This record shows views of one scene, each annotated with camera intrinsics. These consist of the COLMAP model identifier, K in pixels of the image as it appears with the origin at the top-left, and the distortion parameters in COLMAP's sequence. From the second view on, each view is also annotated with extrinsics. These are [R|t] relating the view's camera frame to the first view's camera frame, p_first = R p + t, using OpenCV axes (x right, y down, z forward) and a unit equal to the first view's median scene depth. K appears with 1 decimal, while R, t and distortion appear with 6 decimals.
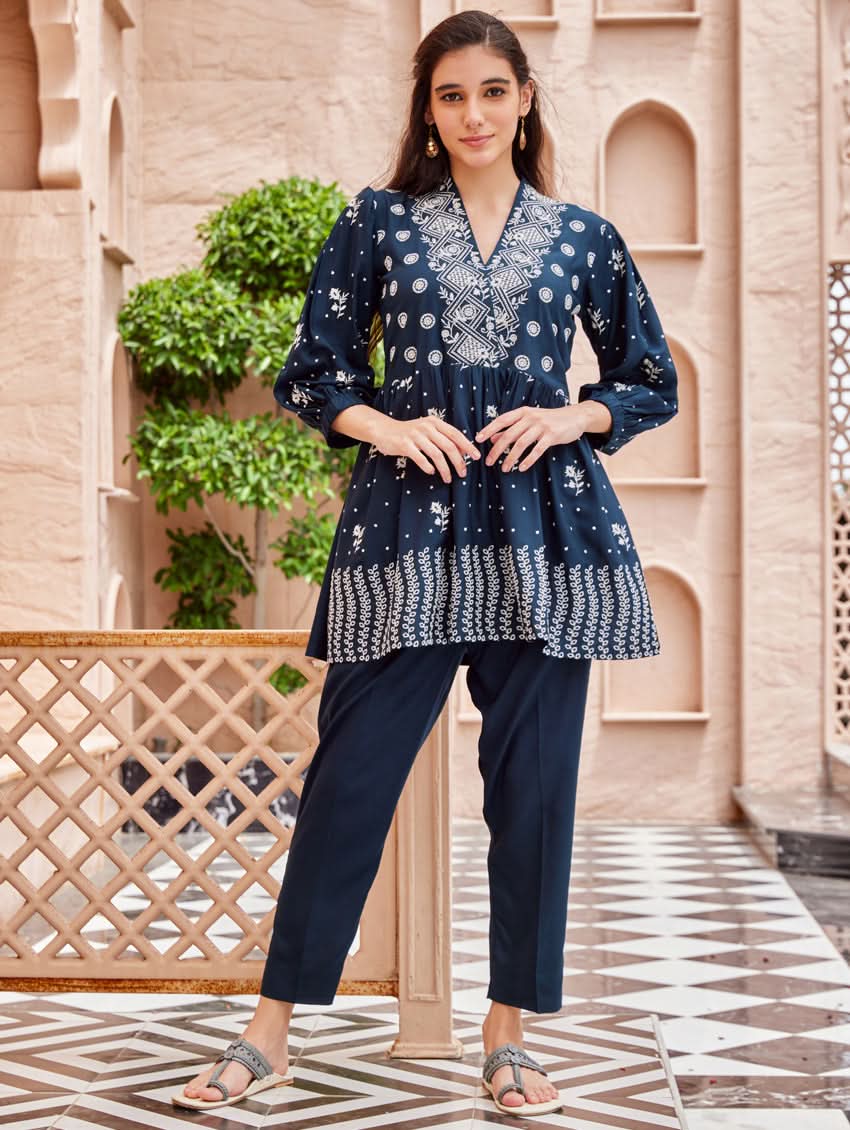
lens RADIAL K [[2613.2, 0, 425.0], [0, 2613.2, 565.0], [0, 0, 1]] dist [-0.014267, -0.180729]
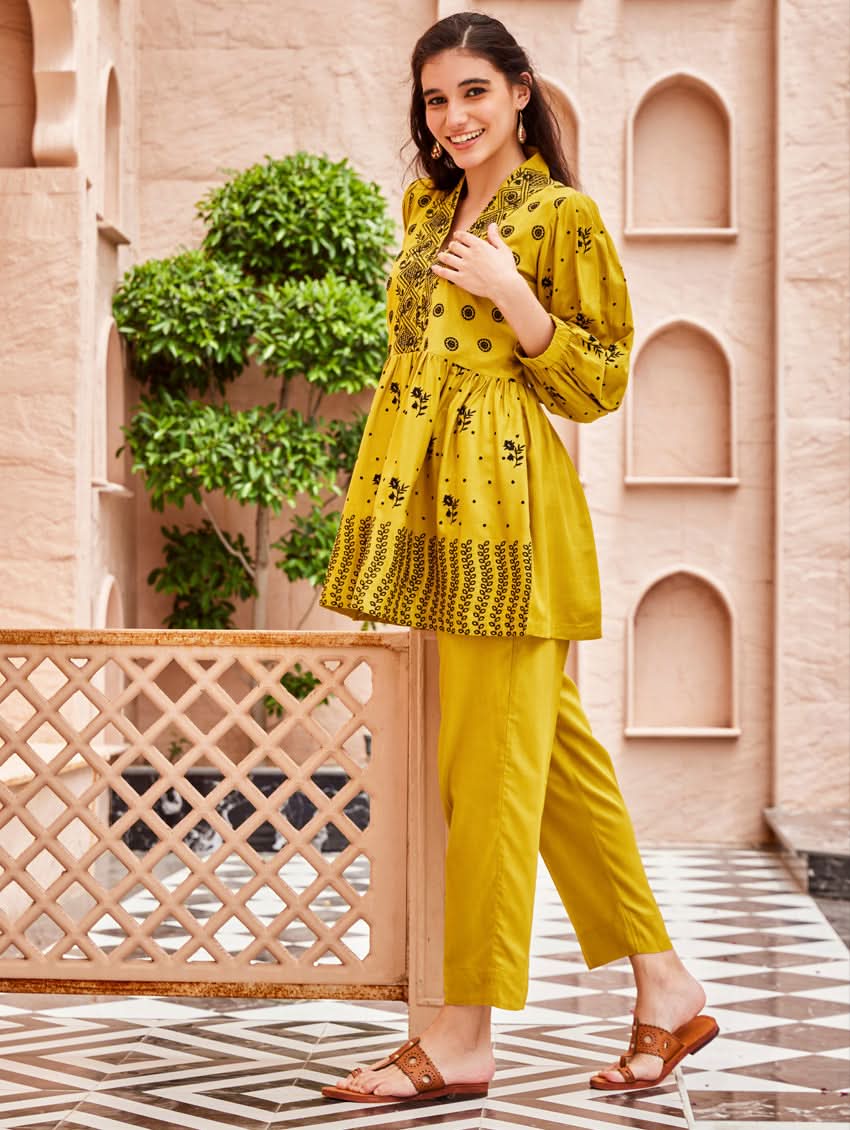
lens RADIAL K [[2500.8, 0, 426.6], [0, 2500.8, 534.7], [0, 0, 1]] dist [-0.026198, -0.168181]
pose [[0.999944, 0.009016, -0.005531, 0.001077], [-0.009084, 0.999884, -0.012267, -0.000804], [0.005420, 0.012316, 0.999909, 0.102766]]
